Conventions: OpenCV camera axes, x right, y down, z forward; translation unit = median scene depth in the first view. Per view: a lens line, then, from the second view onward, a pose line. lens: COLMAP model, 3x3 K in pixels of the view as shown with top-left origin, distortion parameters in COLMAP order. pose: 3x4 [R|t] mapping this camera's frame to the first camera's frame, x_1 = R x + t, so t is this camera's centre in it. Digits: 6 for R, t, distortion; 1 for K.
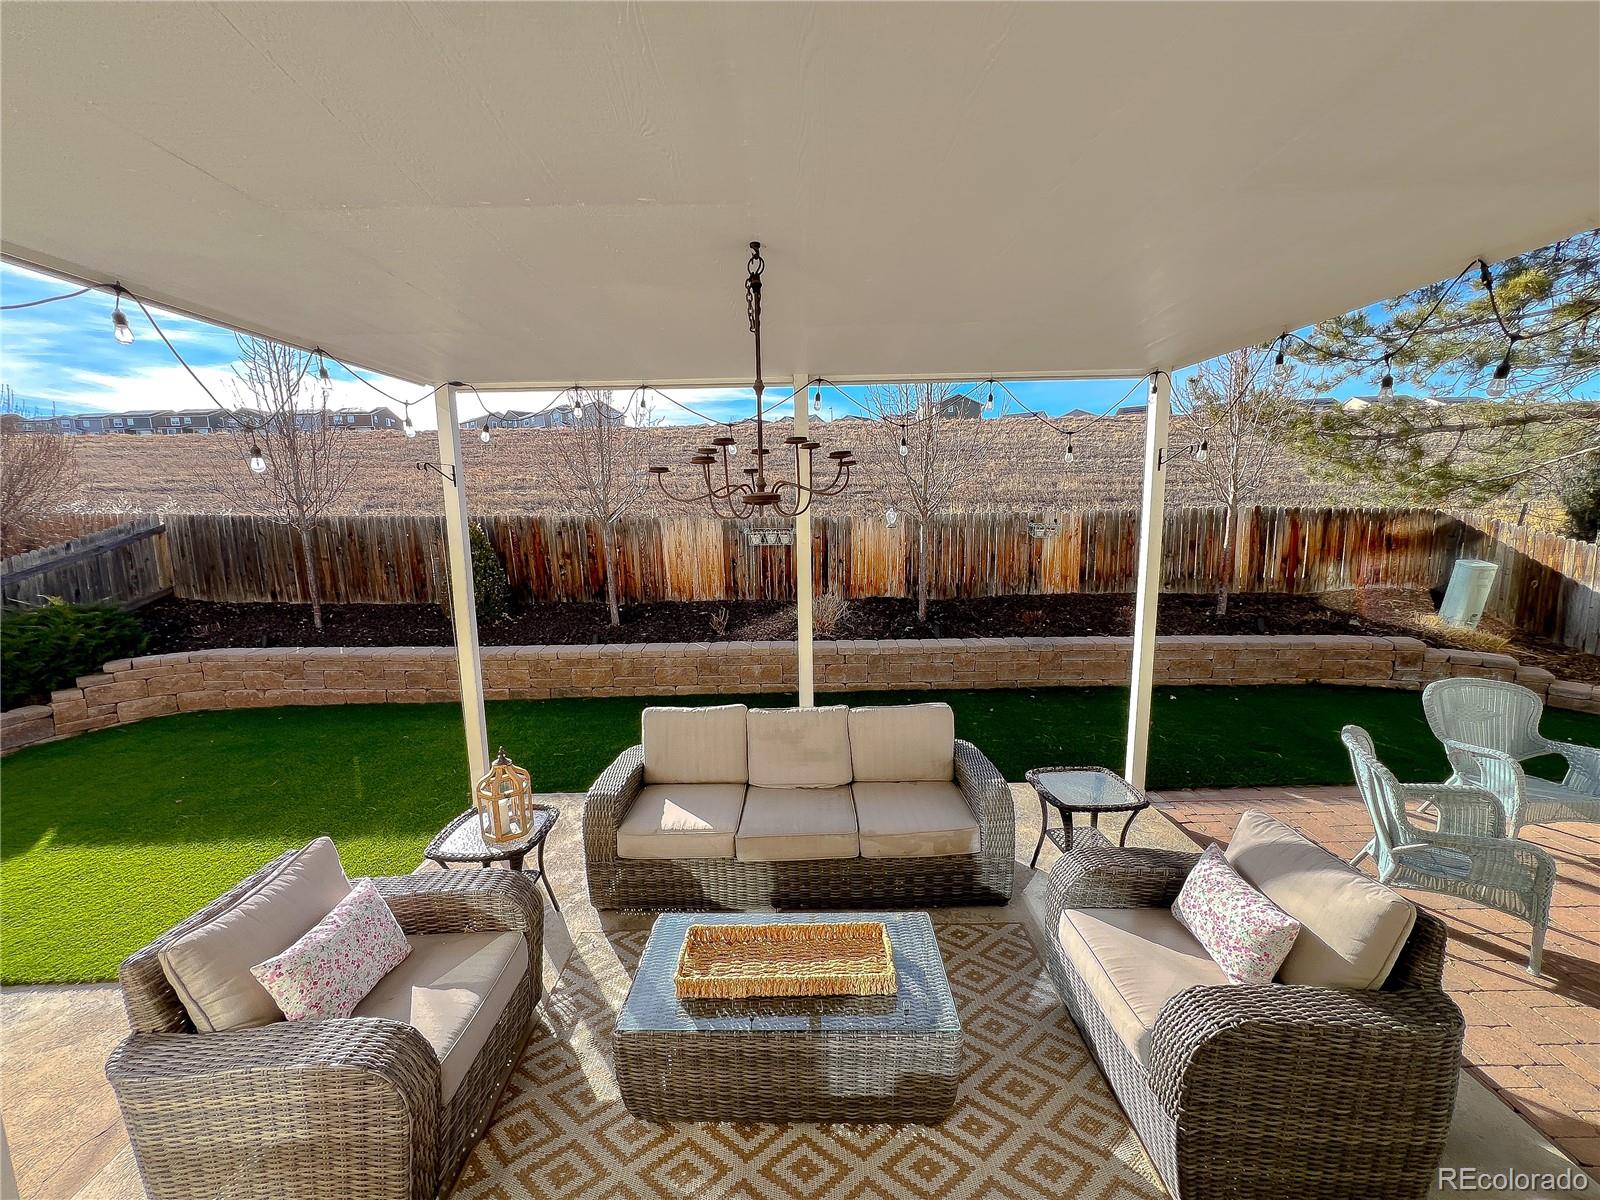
lens RADIAL K [[641.2, 0, 798.7], [0, 641.2, 595.6], [0, 0, 1]] dist [-0.003973, -0.000287]
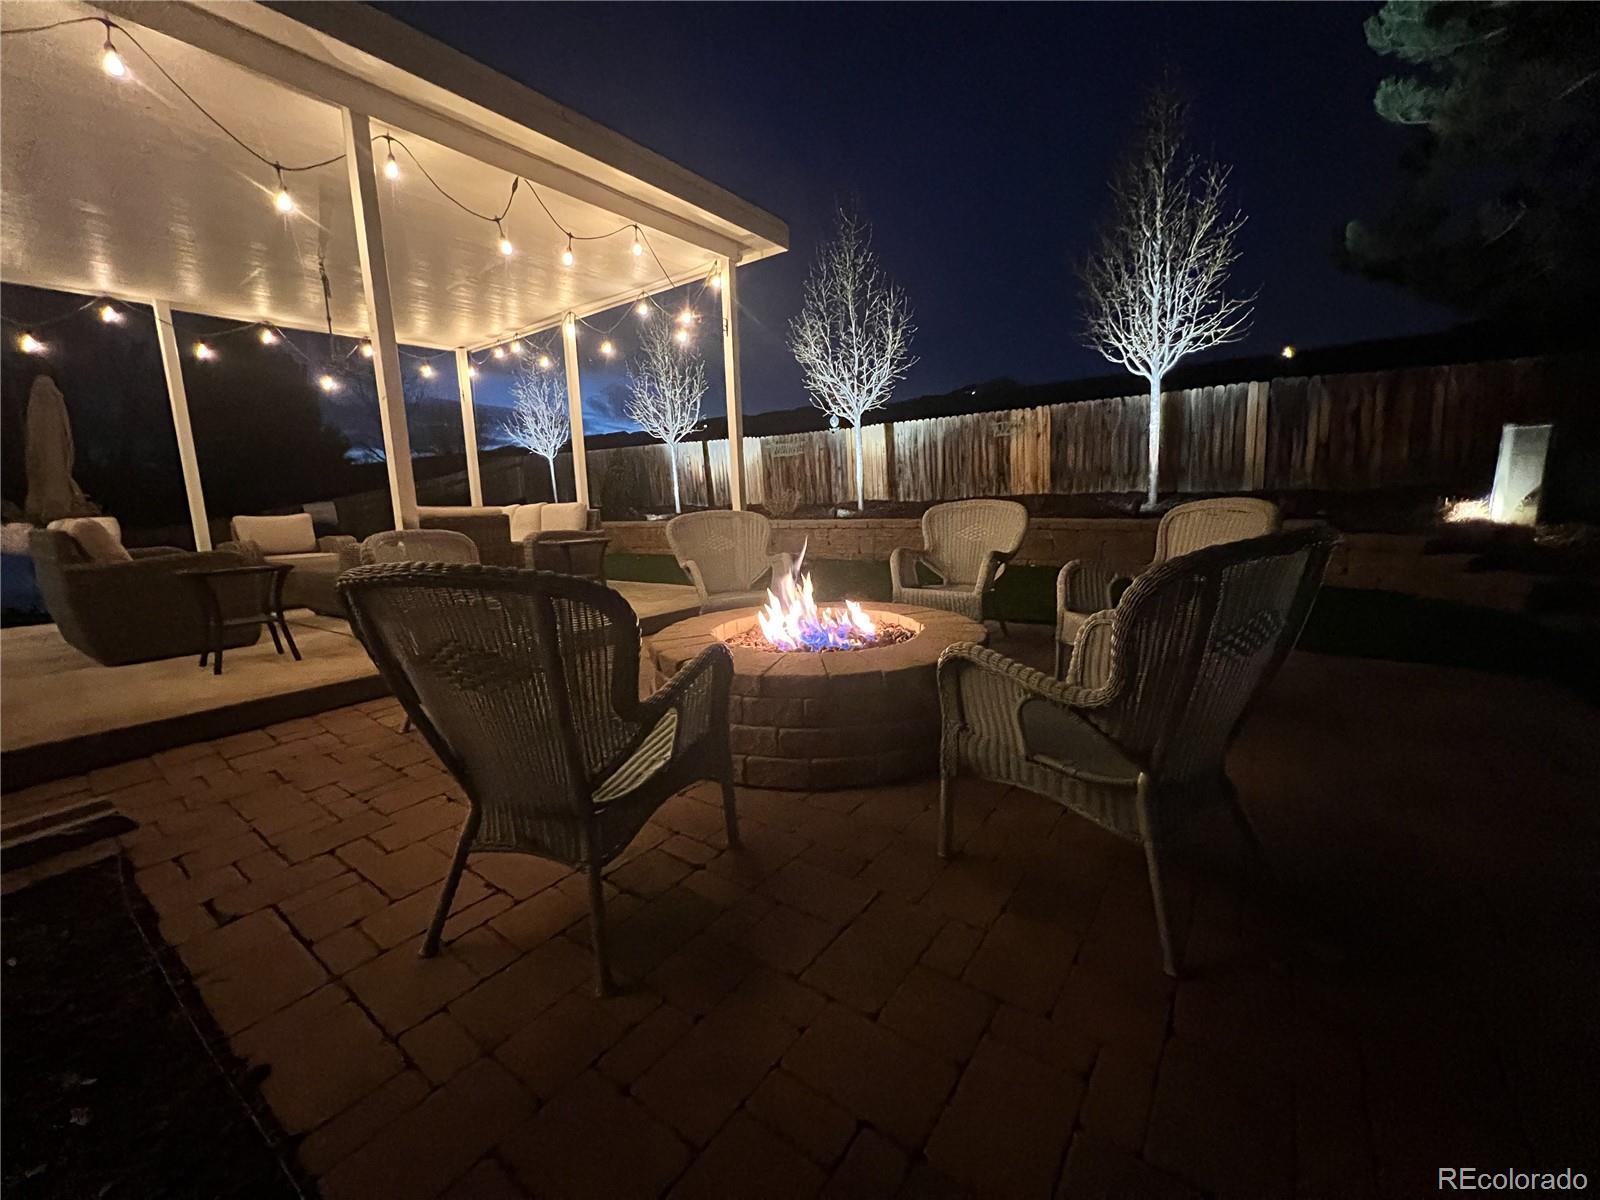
lens RADIAL K [[638.5, 0, 793.6], [0, 638.5, 590.9], [0, 0, 1]] dist [-0.000729, -0.000234]
pose [[0.809120, 0.079821, -0.582198, 0.704499], [-0.066776, 0.996803, 0.043862, 0.126361], [0.583838, 0.003388, 0.811863, 0.006069]]
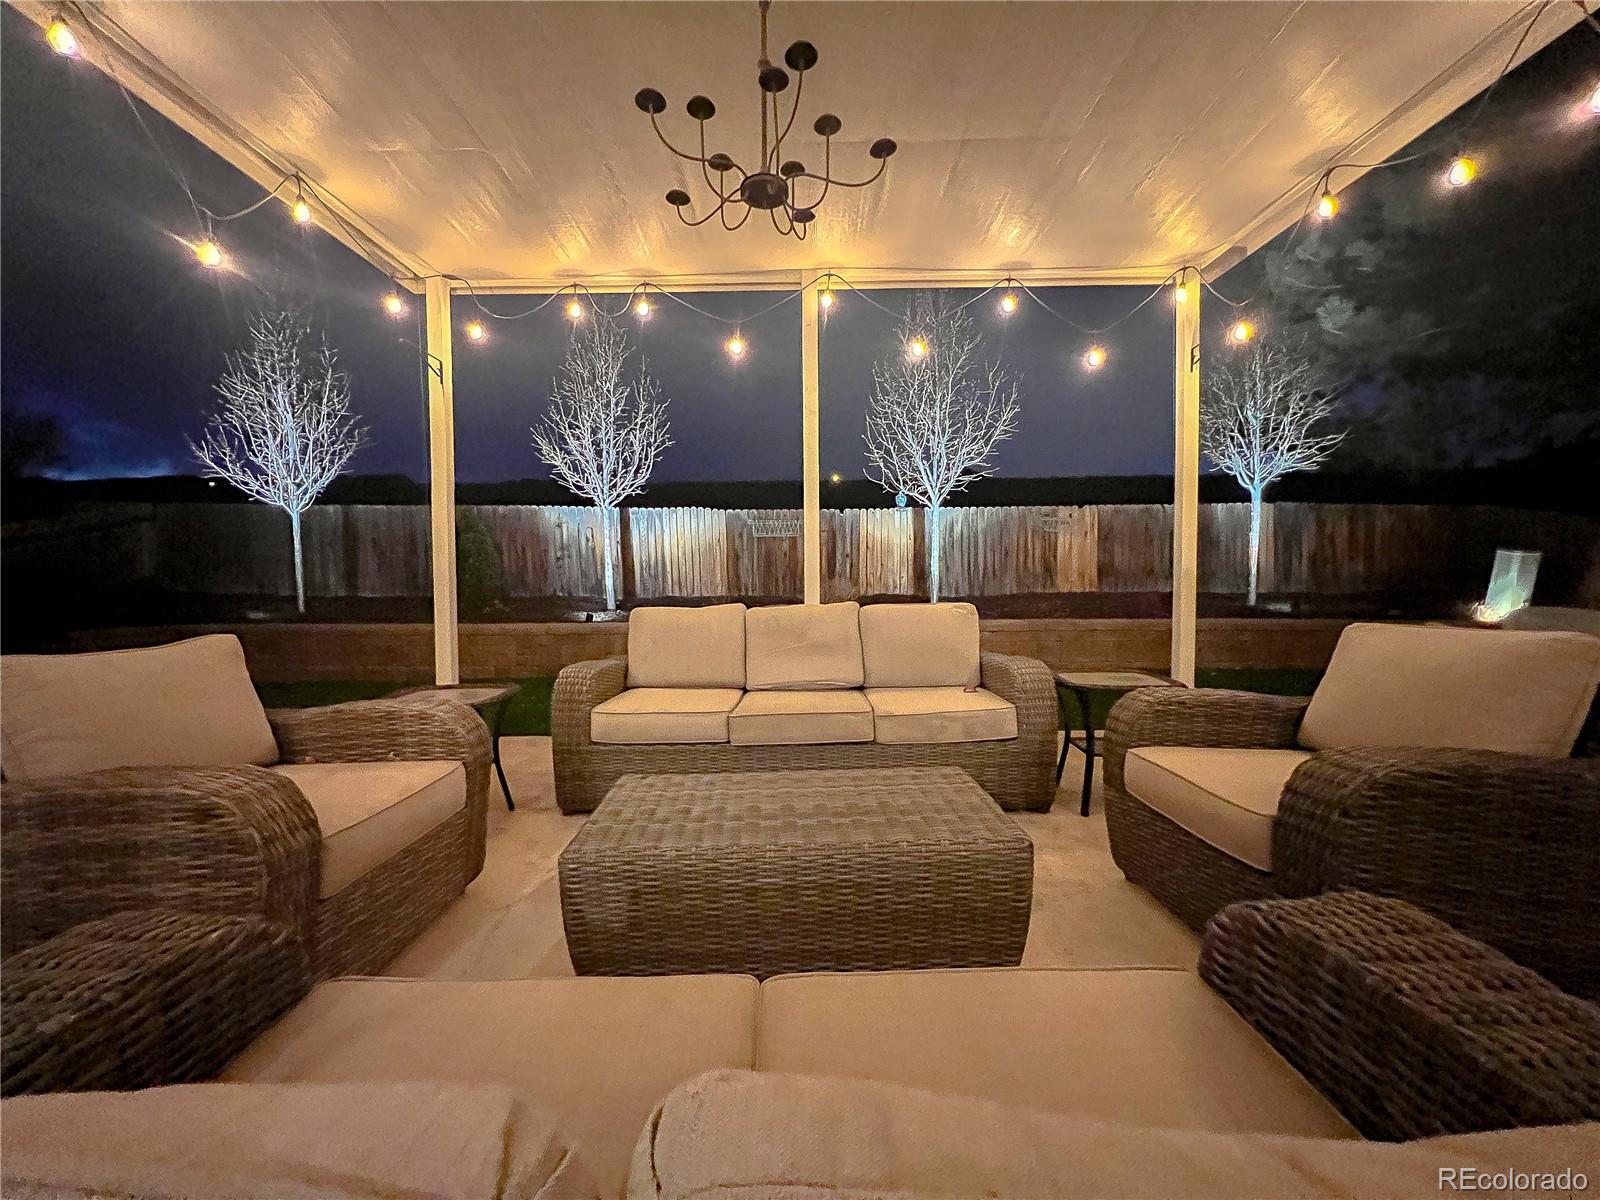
lens RADIAL K [[641.2, 0, 799.6], [0, 641.2, 597.2], [0, 0, 1]] dist [-0.003973, -0.000287]
pose [[0.999880, 0.013678, -0.007297, 0.000532], [-0.014395, 0.993878, -0.109544, 0.117373], [0.005754, 0.109636, 0.993955, 0.049914]]
